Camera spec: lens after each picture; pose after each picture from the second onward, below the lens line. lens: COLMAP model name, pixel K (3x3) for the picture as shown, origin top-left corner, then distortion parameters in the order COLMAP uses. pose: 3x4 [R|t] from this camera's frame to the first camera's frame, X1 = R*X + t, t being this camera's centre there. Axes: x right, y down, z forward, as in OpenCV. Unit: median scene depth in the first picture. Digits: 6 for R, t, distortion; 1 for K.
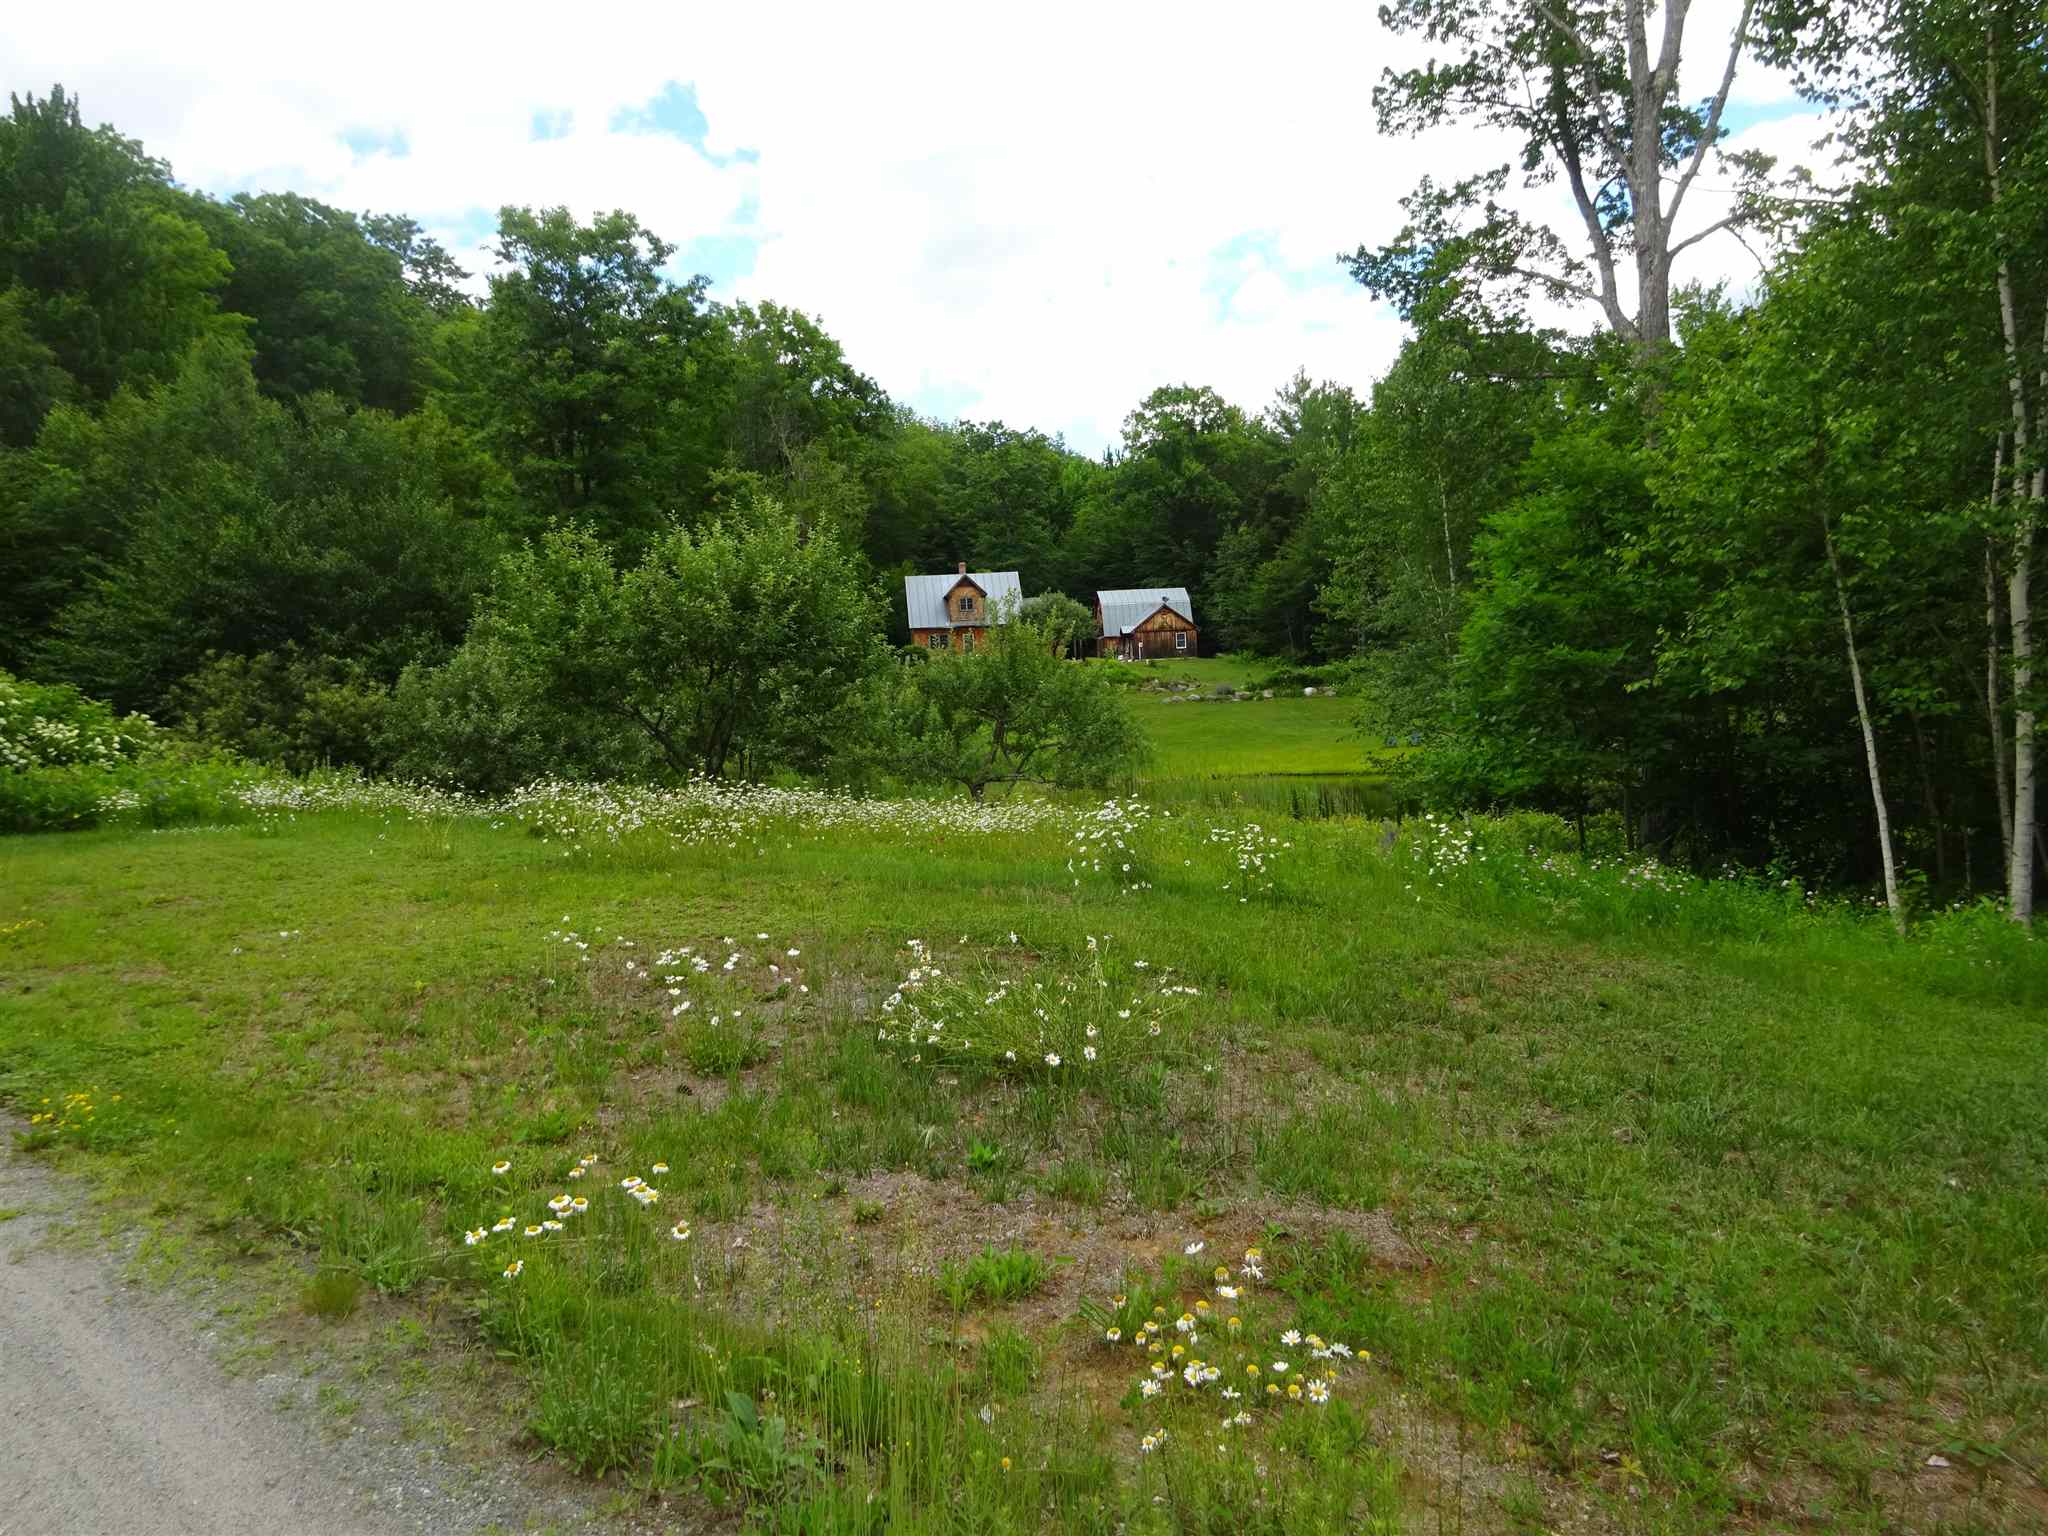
lens RADIAL K [[1456.5, 0, 1024.2], [0, 1456.5, 772.5], [0, 0, 1]] dist [-0.012254, -0.007746]
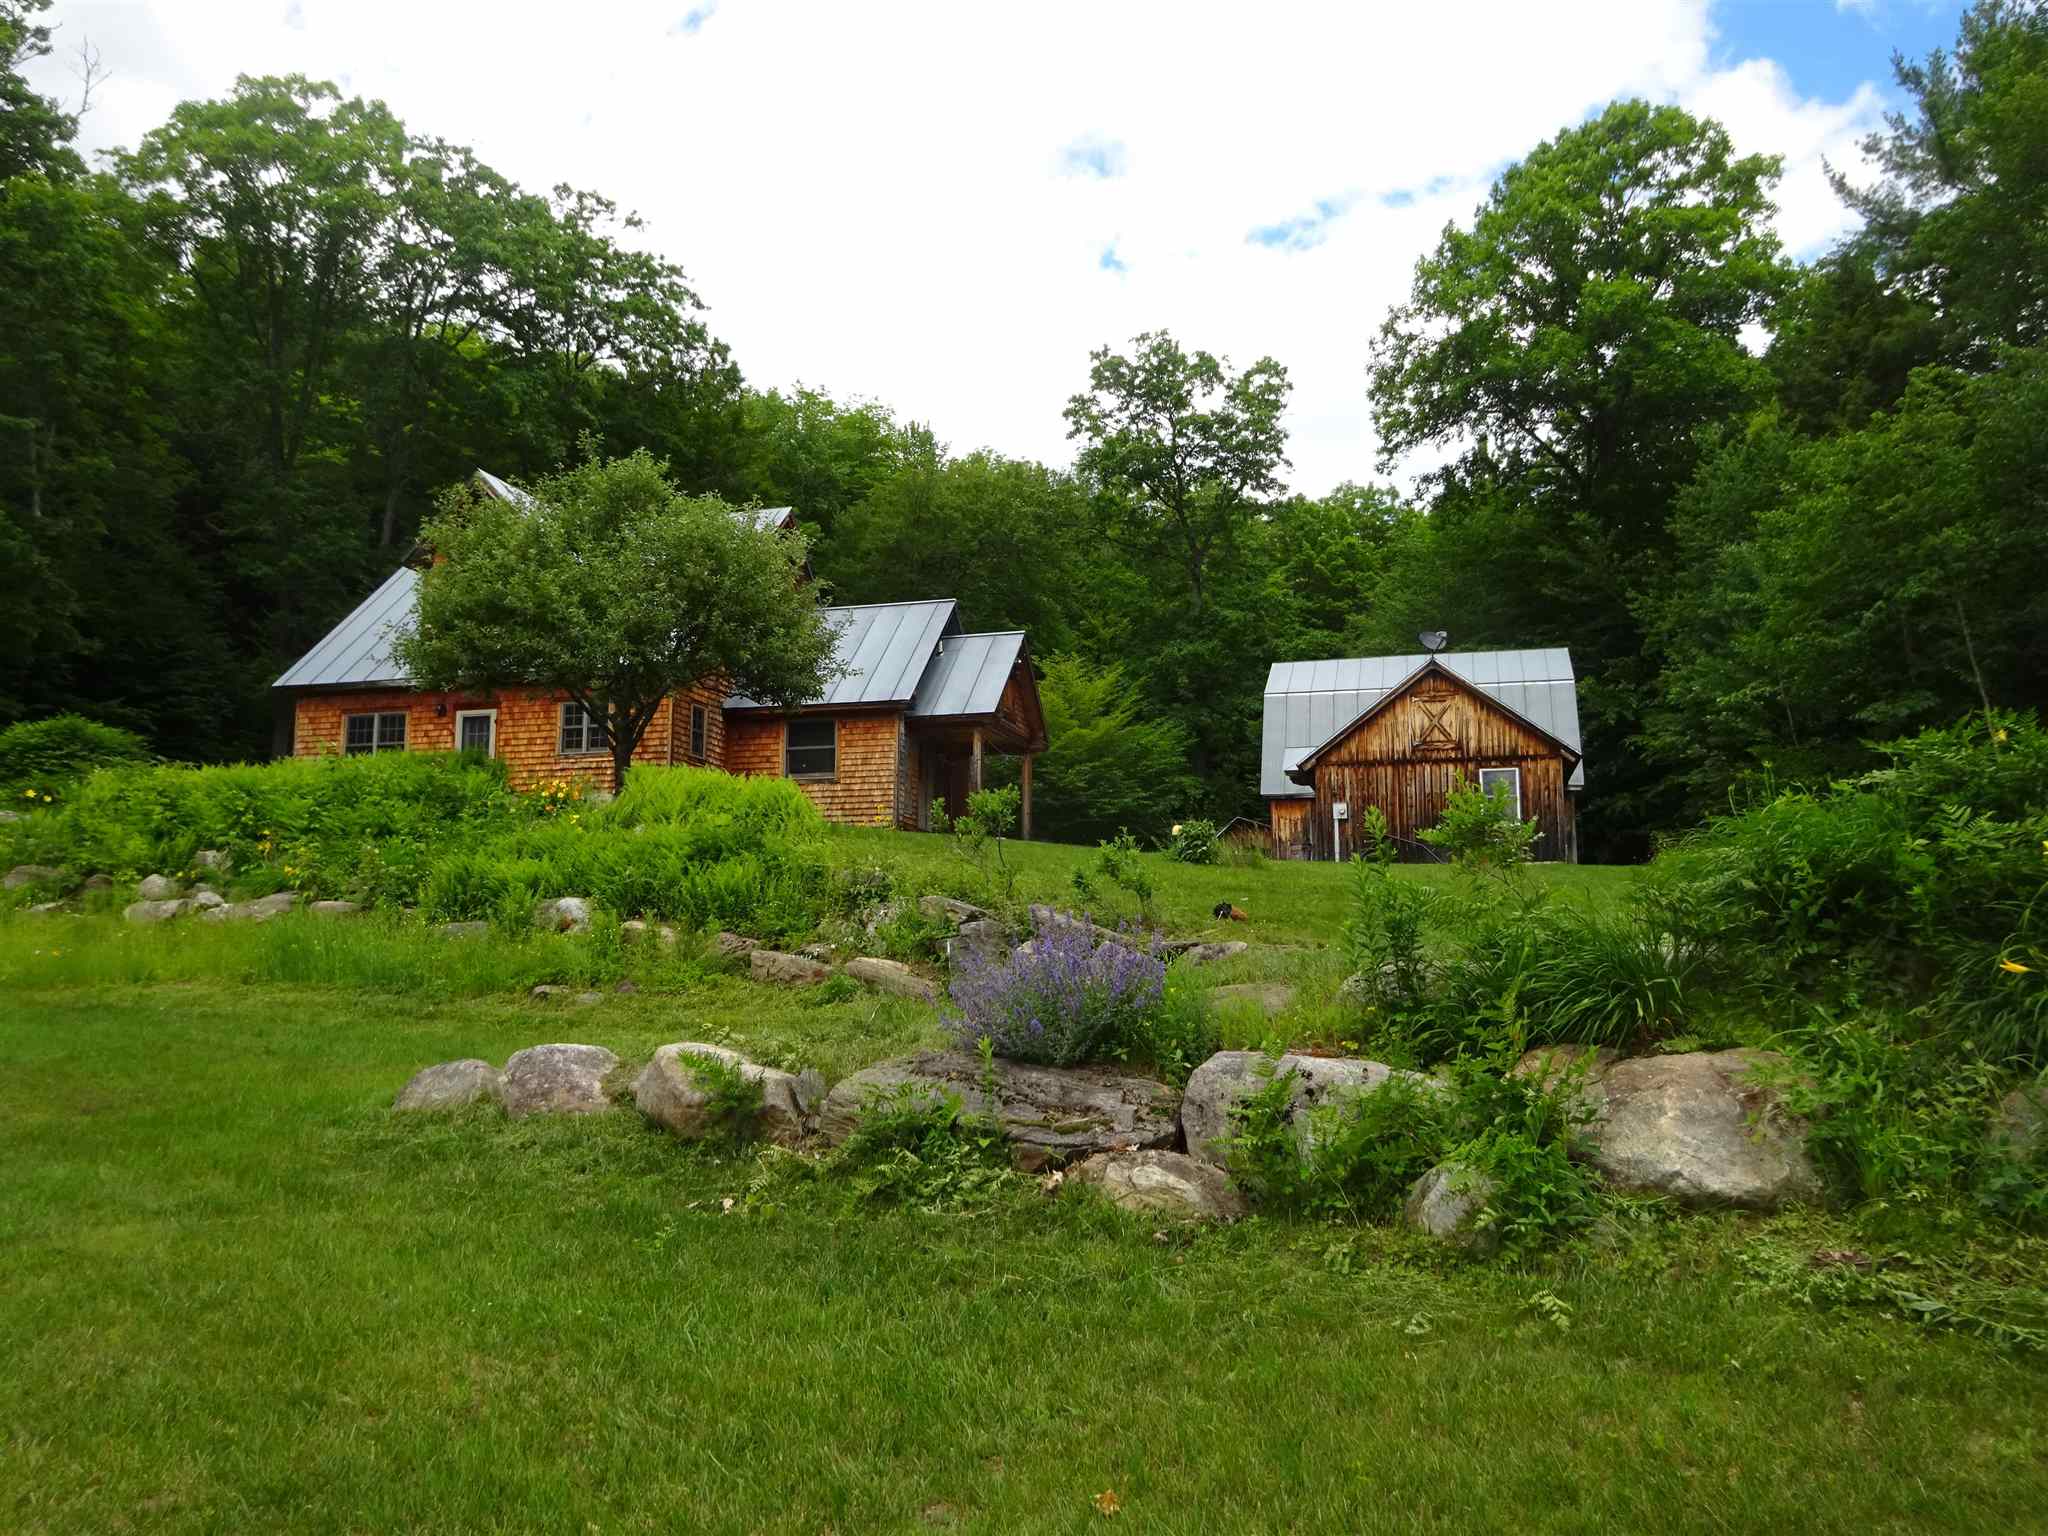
lens RADIAL K [[1456.5, 0, 1024.2], [0, 1456.5, 772.5], [0, 0, 1]] dist [-0.012254, -0.007746]
pose [[0.926578, -0.023415, -0.375372, 0.127336], [-0.046755, 0.983147, -0.176738, -0.043608], [0.373184, 0.181312, 0.909868, 0.726339]]
